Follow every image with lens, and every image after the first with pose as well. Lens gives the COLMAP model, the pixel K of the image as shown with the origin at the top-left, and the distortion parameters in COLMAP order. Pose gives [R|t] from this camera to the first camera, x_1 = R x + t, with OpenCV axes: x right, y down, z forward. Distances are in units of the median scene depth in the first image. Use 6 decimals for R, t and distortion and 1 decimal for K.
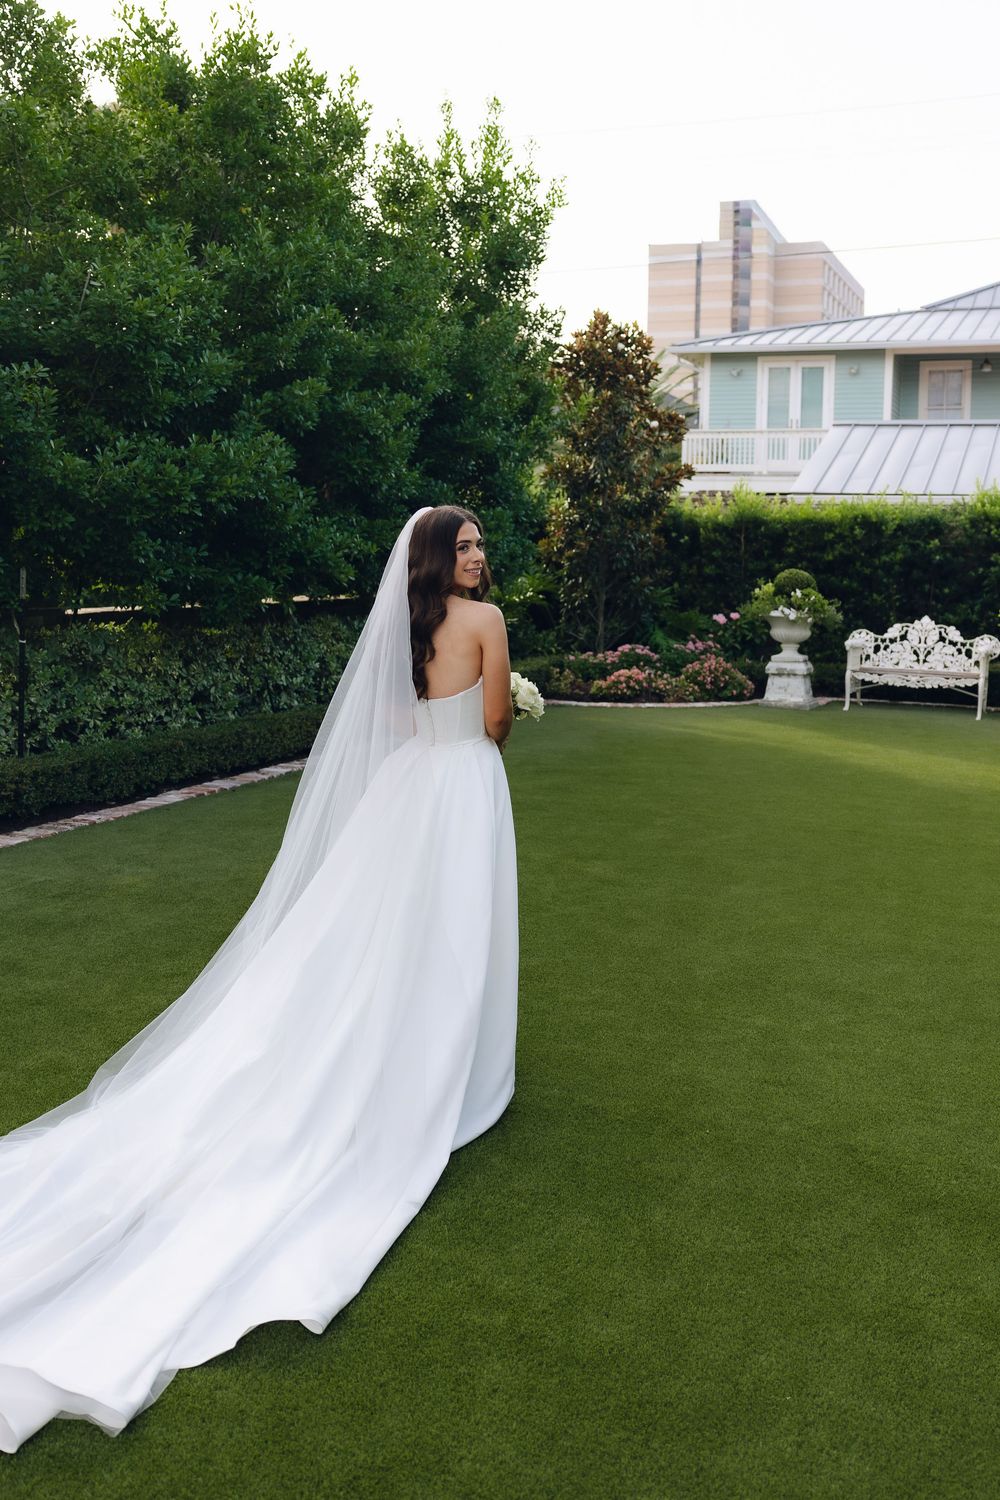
lens RADIAL K [[1543.0, 0, 500.4], [0, 1543.0, 652.8], [0, 0, 1]] dist [-0.007202, -0.002941]
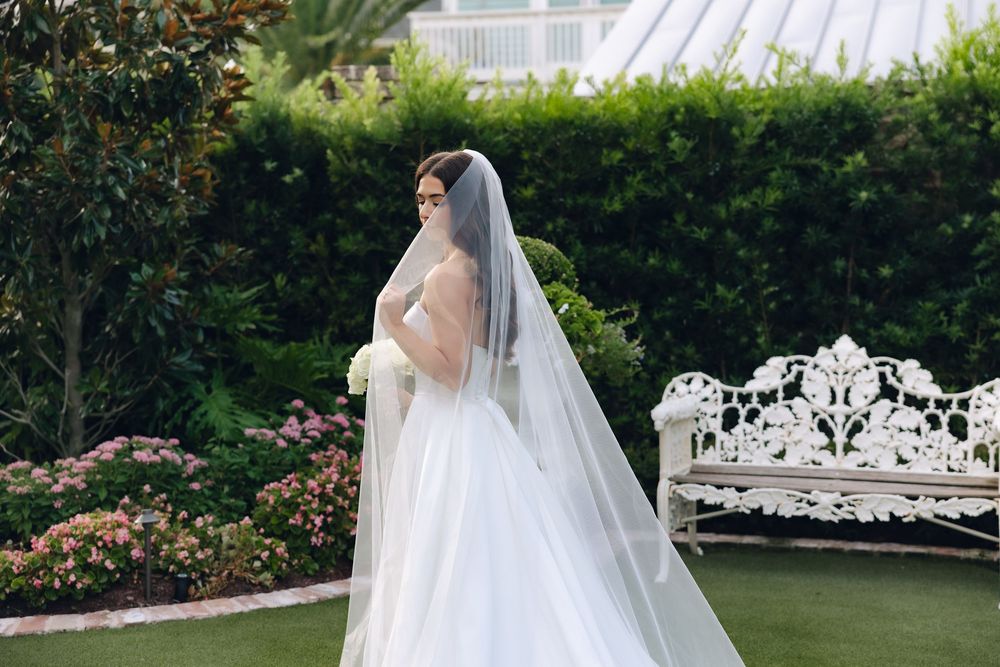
lens RADIAL K [[1789.1, 0, 500.0], [0, 1789.1, 333.5], [0, 0, 1]] dist [0.544754, -0.167080]
pose [[0.992786, -0.040141, 0.112984, 0.127391], [0.040326, 0.999186, 0.000645, -0.028522], [-0.112918, 0.003916, 0.993597, 0.518815]]
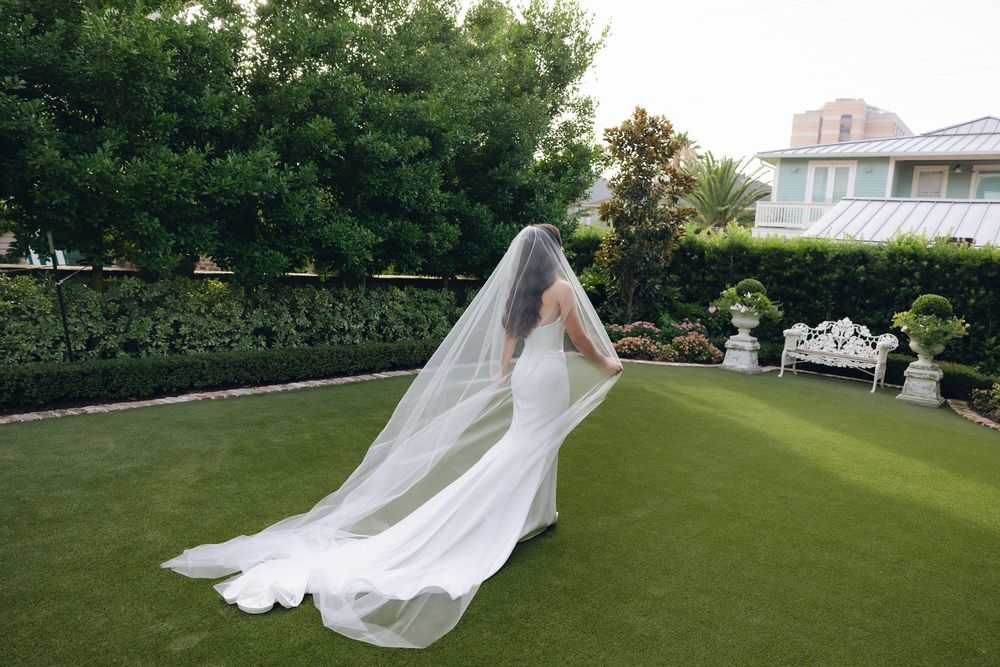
lens RADIAL K [[753.2, 0, 500.0], [0, 753.2, 333.5], [0, 0, 1]] dist [-0.058037, 0.071442]
pose [[0.960591, 0.080007, -0.266201, 0.149535], [-0.073988, 0.996727, 0.032579, -0.007379], [0.267936, -0.011600, 0.963367, 0.231190]]
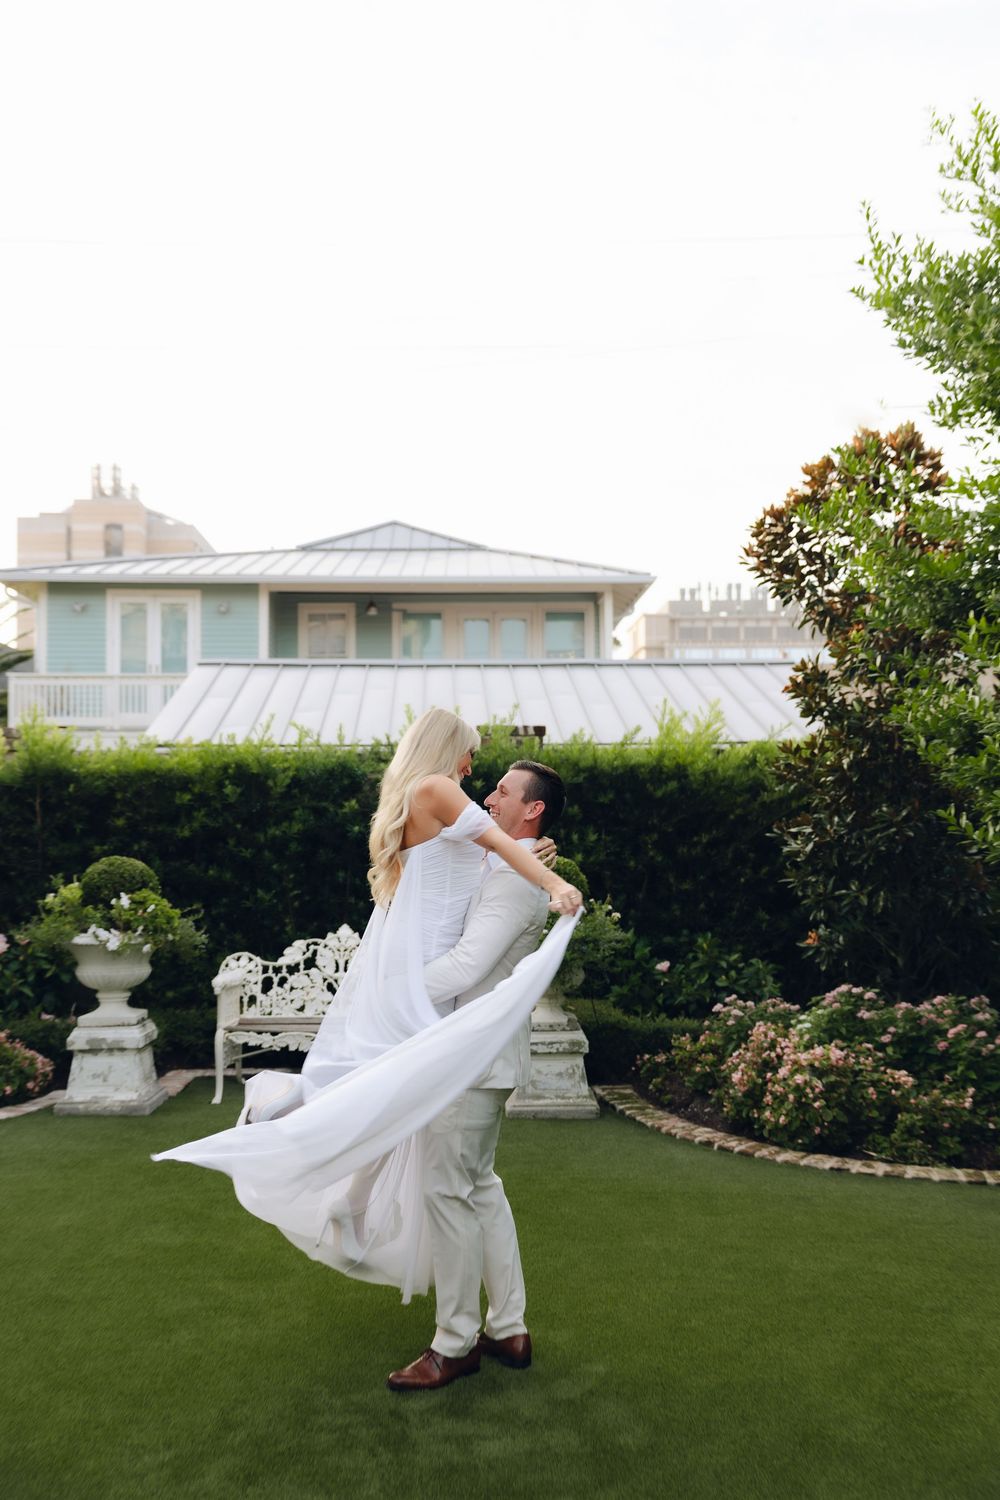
lens RADIAL K [[1438.8, 0, 500.0], [0, 1438.8, 750.0], [0, 0, 1]] dist [0.036267, 0.010605]
pose [[0.917666, -0.005153, 0.397320, 0.106065], [0.050764, 0.993243, -0.104364, -0.029866], [-0.394097, 0.115941, 0.911726, 0.446888]]
